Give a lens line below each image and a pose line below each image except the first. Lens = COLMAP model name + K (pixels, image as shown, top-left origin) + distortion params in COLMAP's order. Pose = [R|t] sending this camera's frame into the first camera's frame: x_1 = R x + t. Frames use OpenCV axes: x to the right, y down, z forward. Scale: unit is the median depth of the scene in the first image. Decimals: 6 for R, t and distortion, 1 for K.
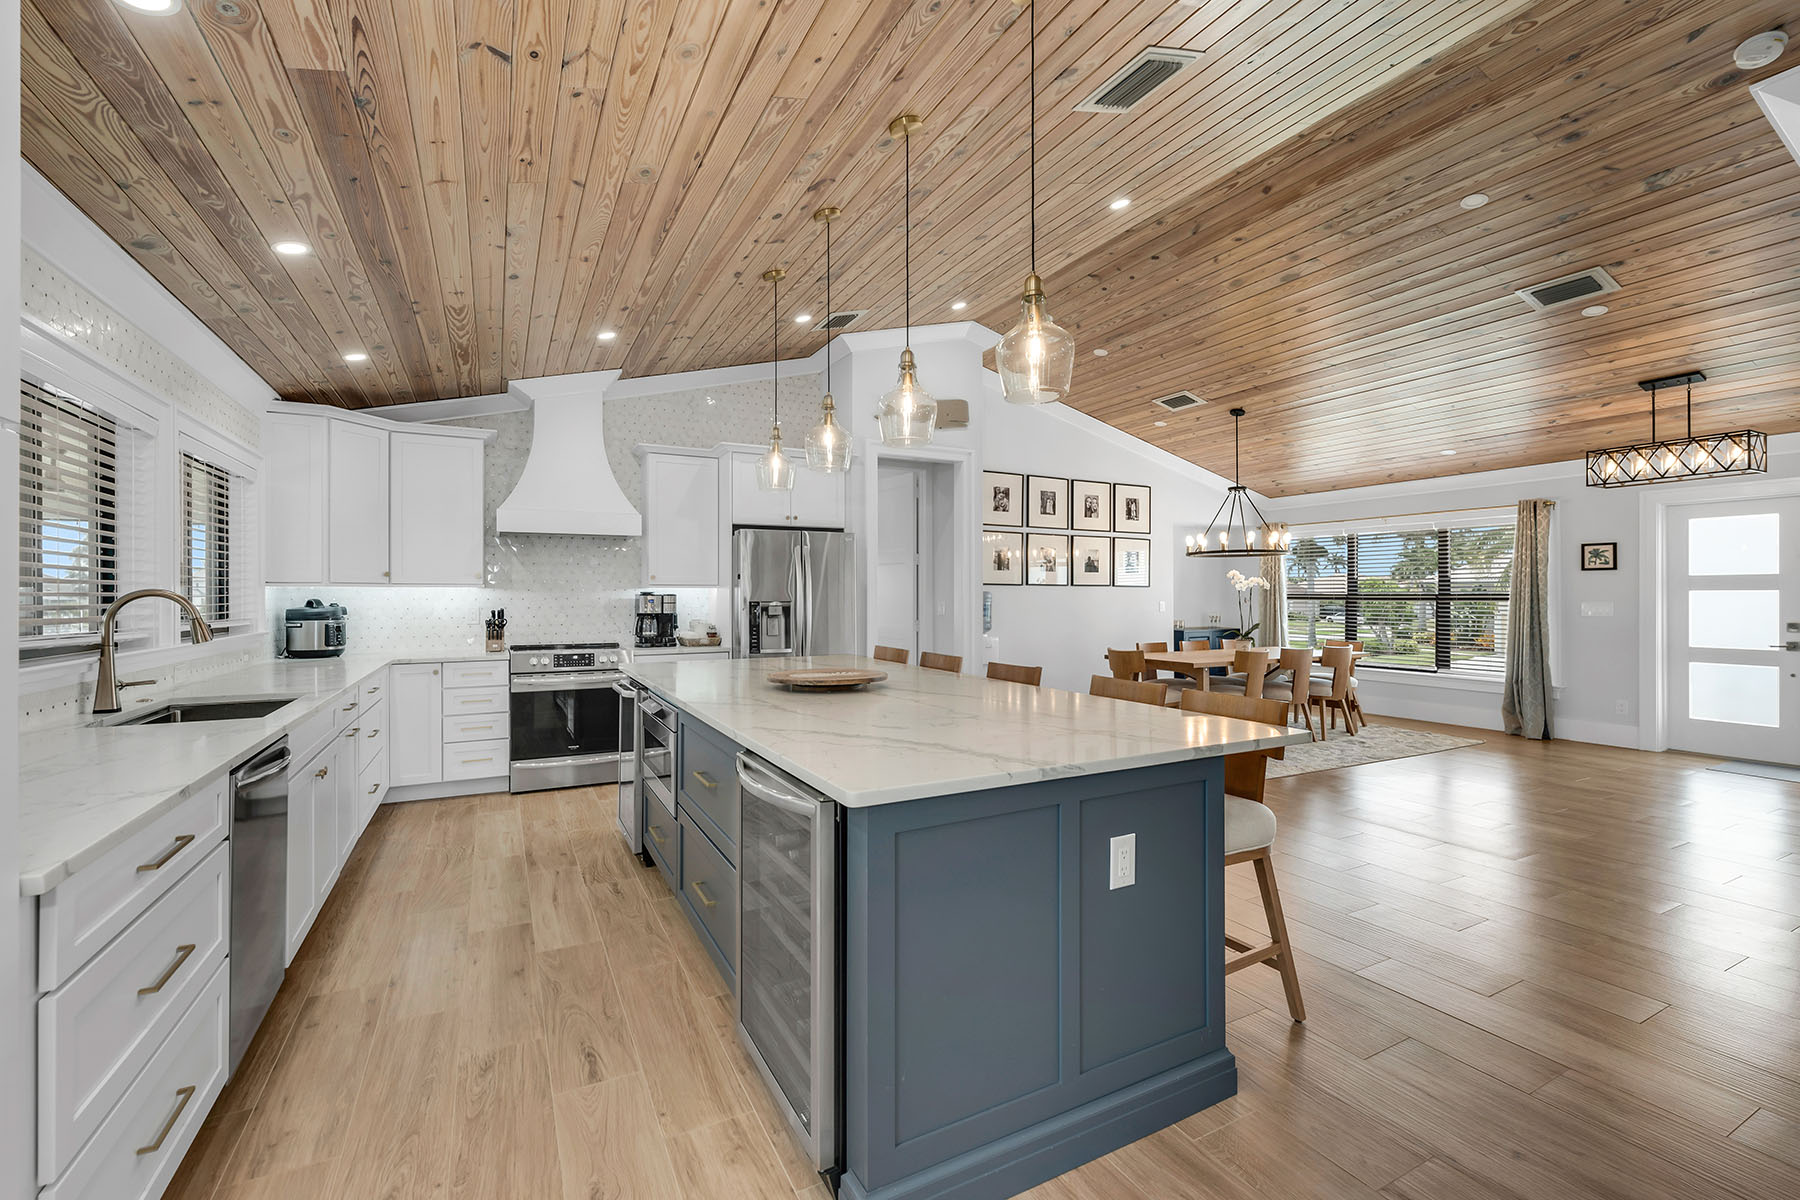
lens RADIAL K [[764.7, 0, 897.8], [0, 764.7, 593.3], [0, 0, 1]] dist [-0.001107, 0.000452]
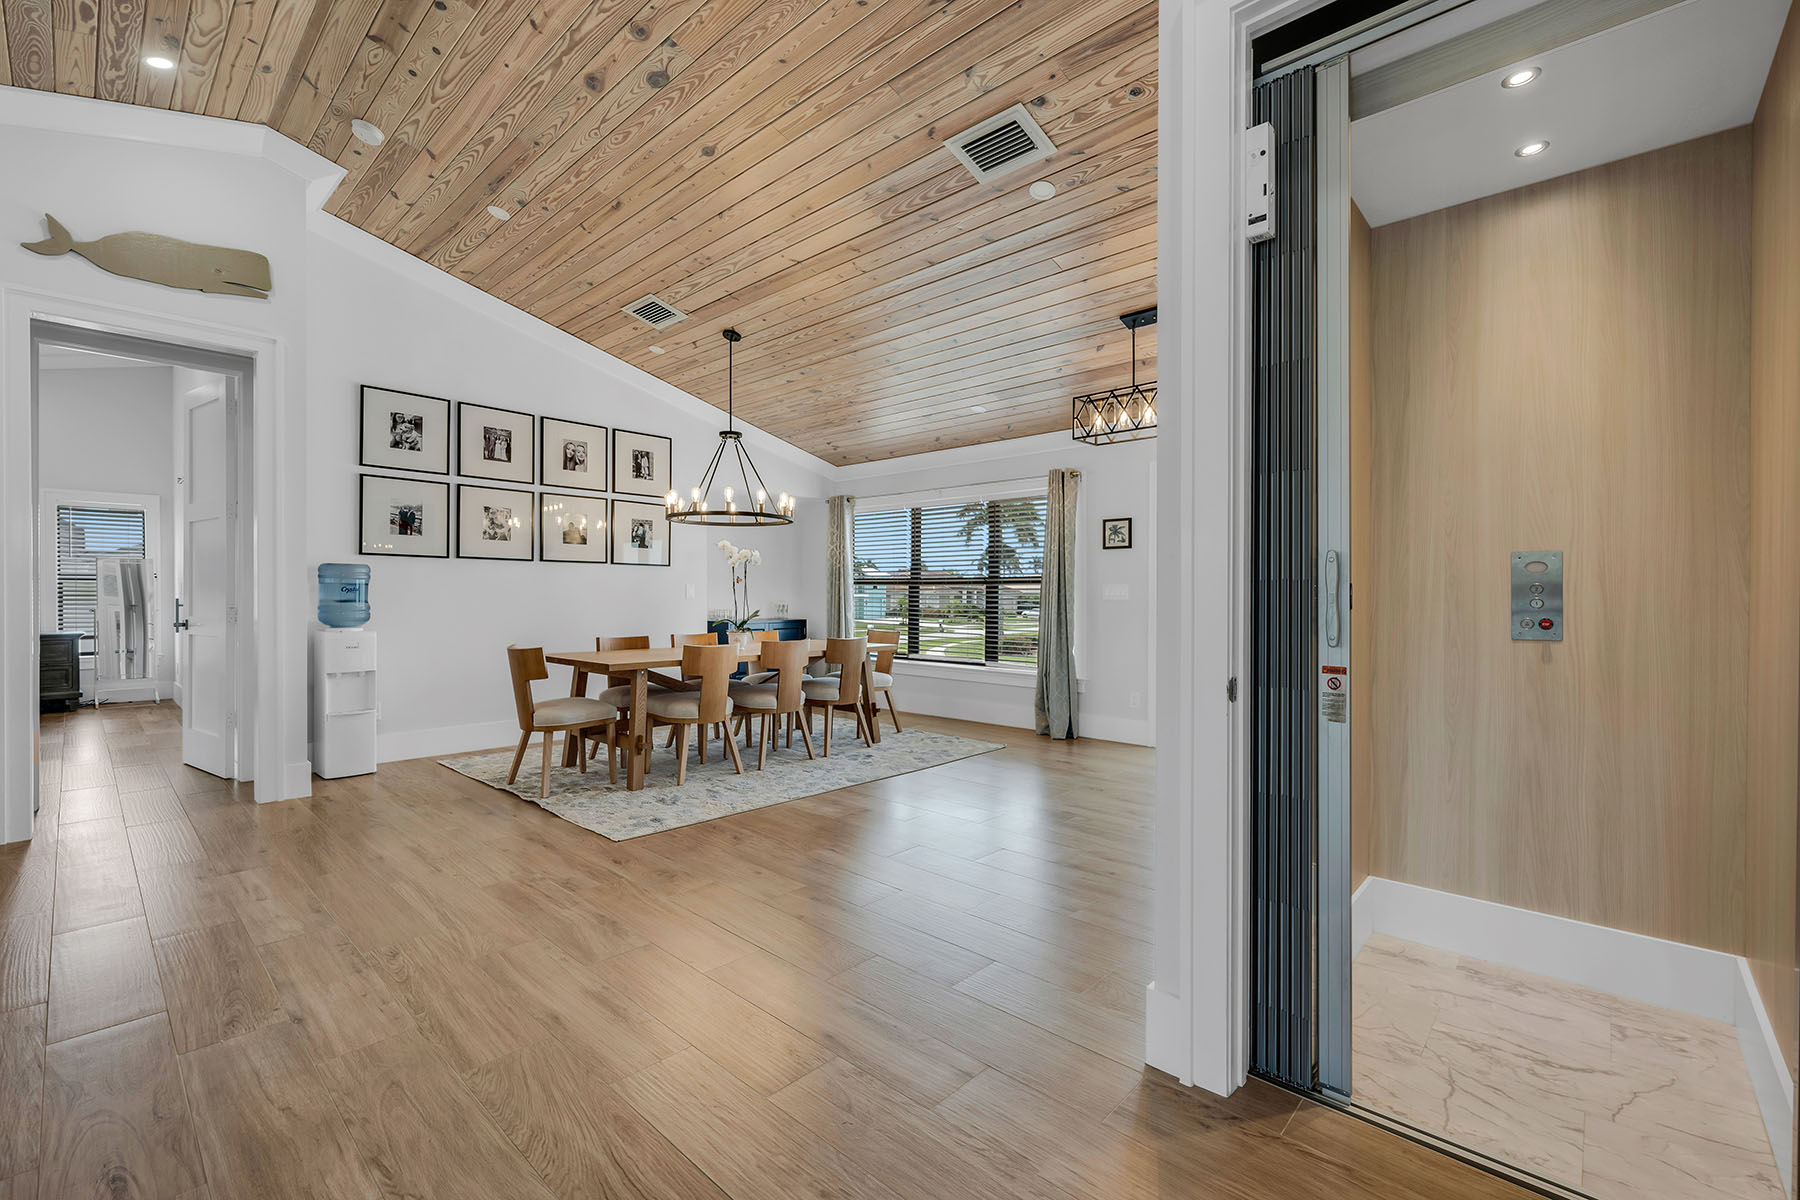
lens RADIAL K [[764.7, 0, 895.8], [0, 764.7, 596.5], [0, 0, 1]] dist [-0.001107, 0.000452]
pose [[0.943417, 0.002704, 0.331597, 0.405397], [-0.004885, 0.999972, 0.005745, 0.024370], [-0.331572, -0.007040, 0.943404, 0.254074]]
